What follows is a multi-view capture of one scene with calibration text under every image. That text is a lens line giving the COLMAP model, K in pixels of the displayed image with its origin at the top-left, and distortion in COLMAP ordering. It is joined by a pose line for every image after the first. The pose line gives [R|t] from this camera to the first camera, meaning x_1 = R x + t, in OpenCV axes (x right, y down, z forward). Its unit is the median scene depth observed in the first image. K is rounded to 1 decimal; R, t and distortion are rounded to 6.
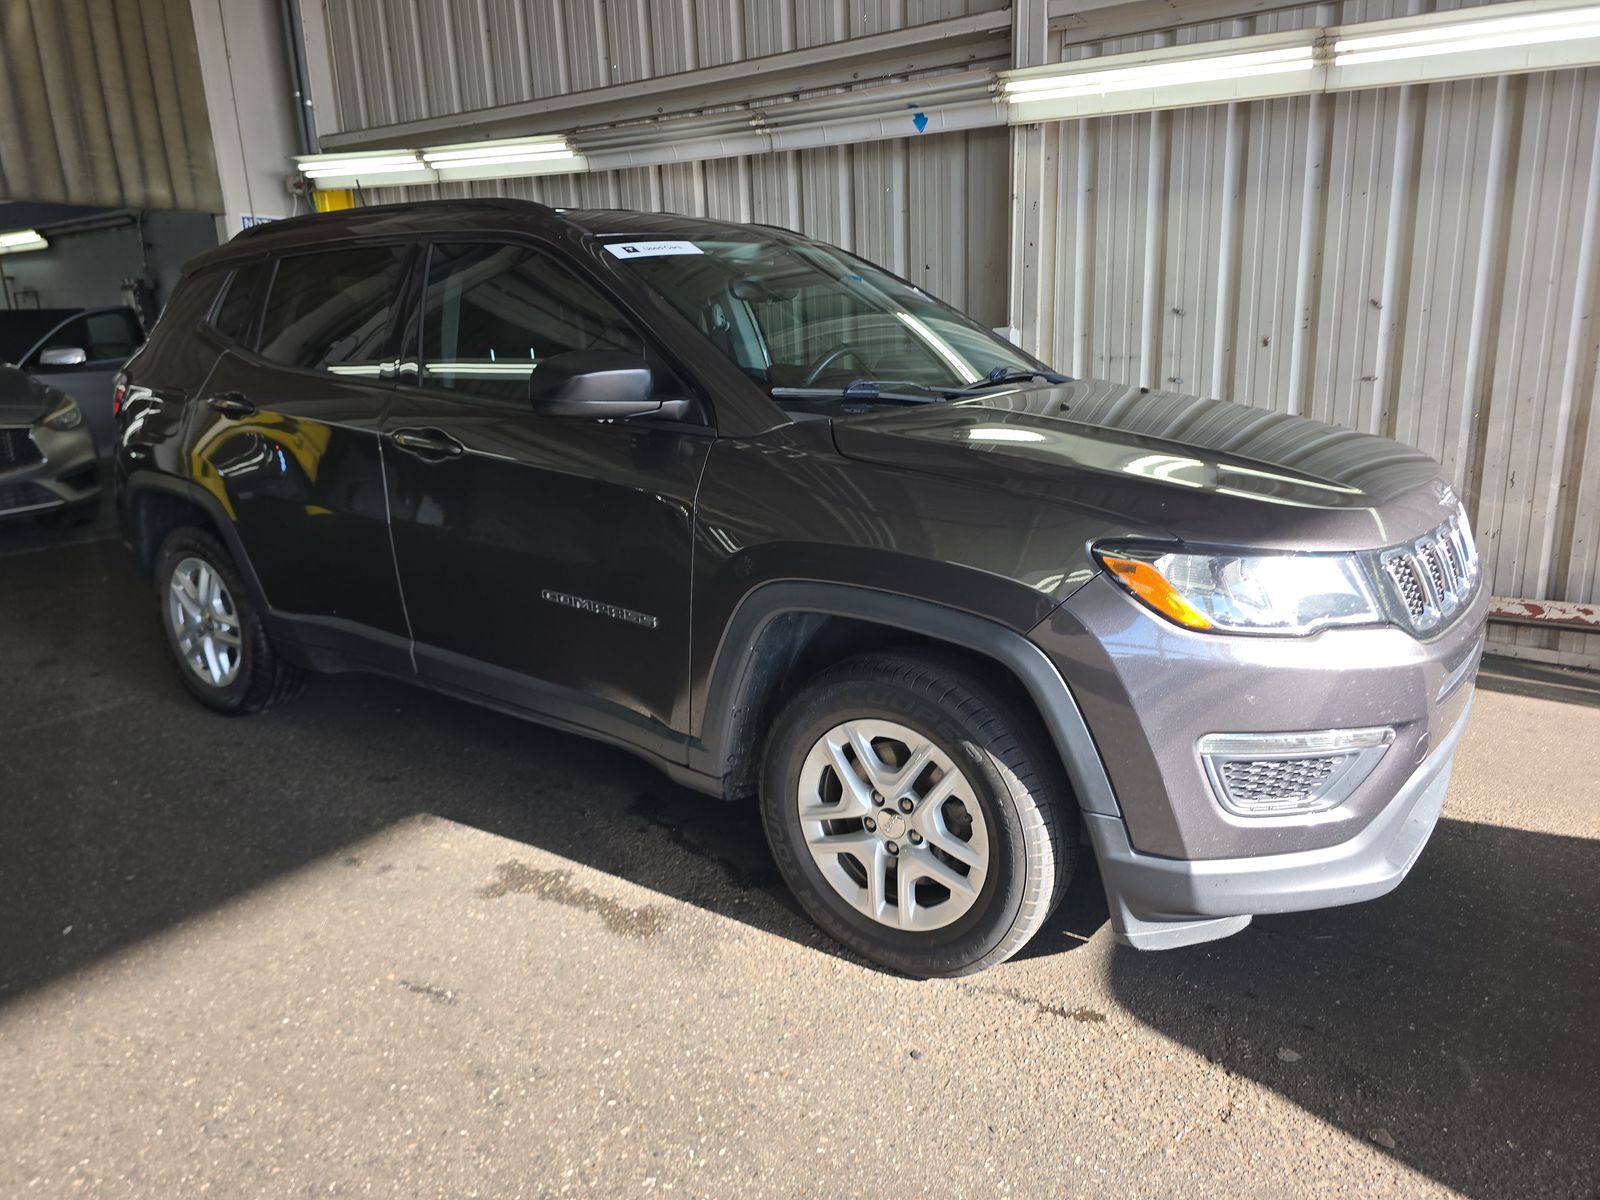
lens RADIAL K [[1084.3, 0, 800.0], [0, 1084.3, 600.0], [0, 0, 1]] dist [0.053910, -0.052262]
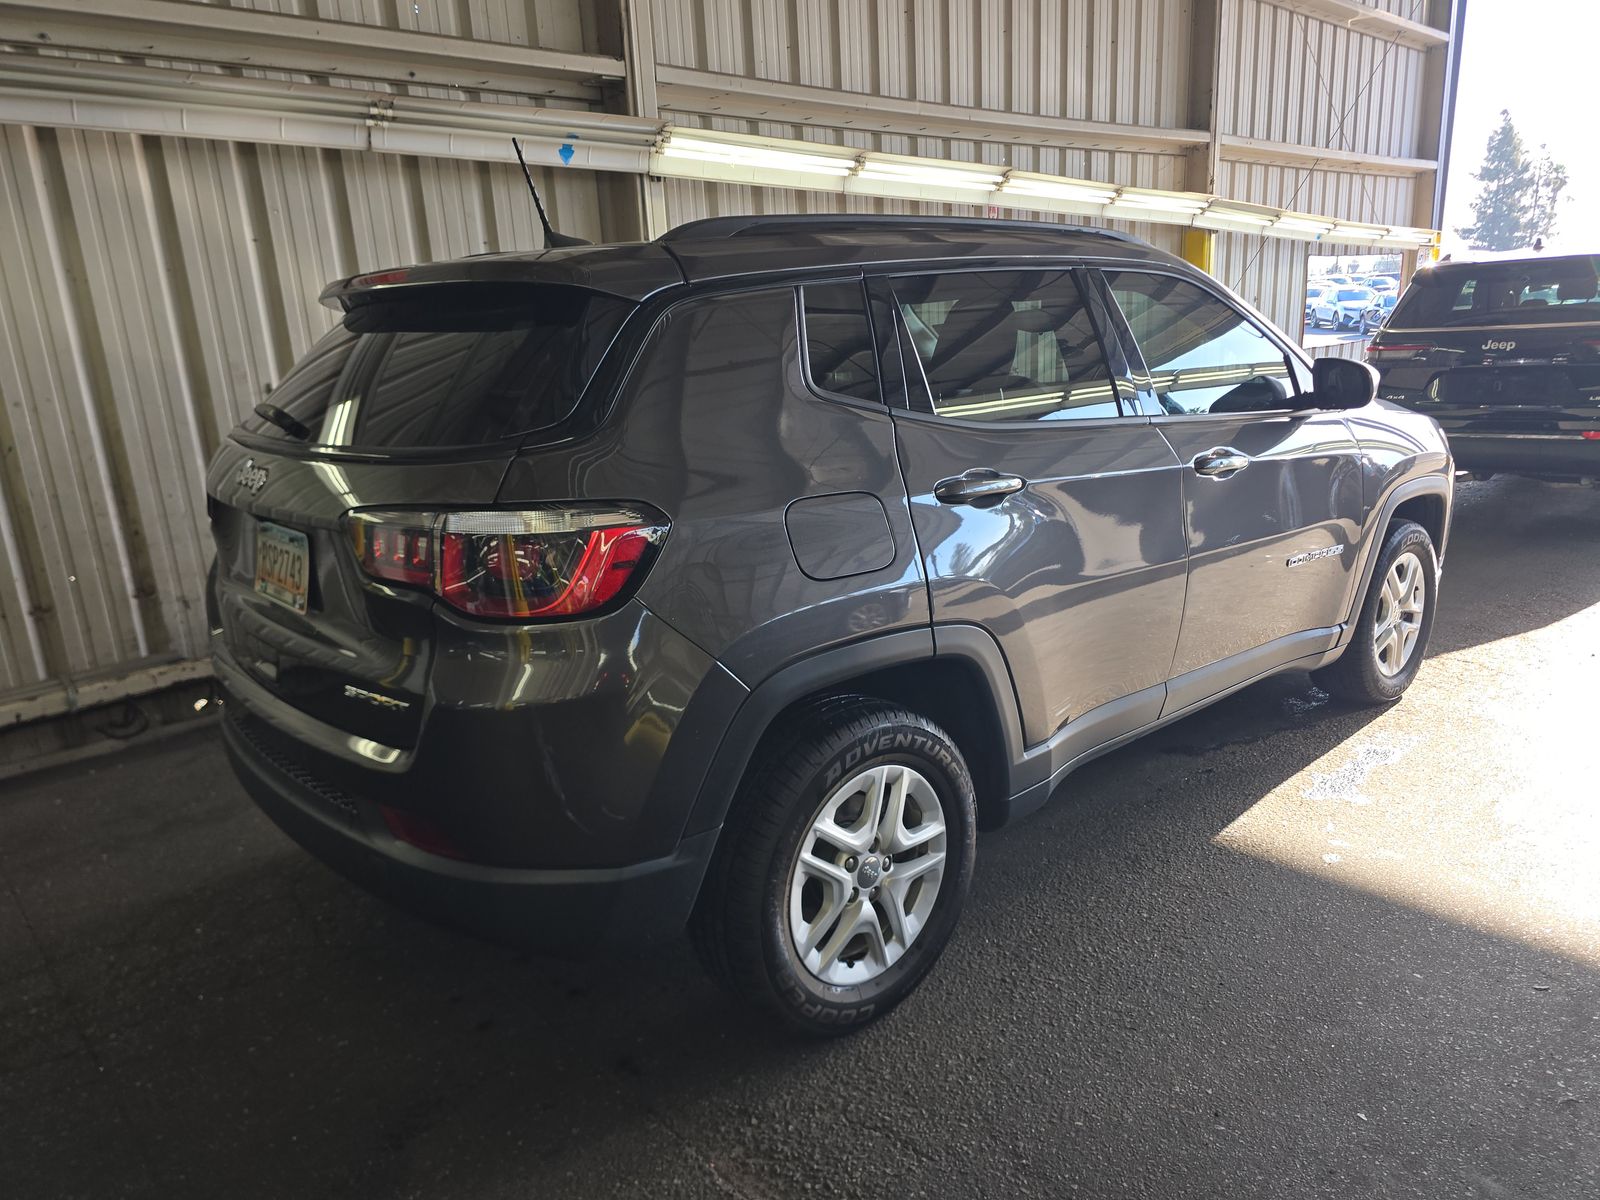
lens RADIAL K [[1084.3, 0, 800.0], [0, 1084.3, 600.0], [0, 0, 1]] dist [0.053910, -0.052262]
pose [[0.258487, -0.230969, 0.937997, -0.805464], [0.267049, 0.950242, 0.160392, -0.167176], [-0.928369, 0.209032, 0.307305, 0.597847]]
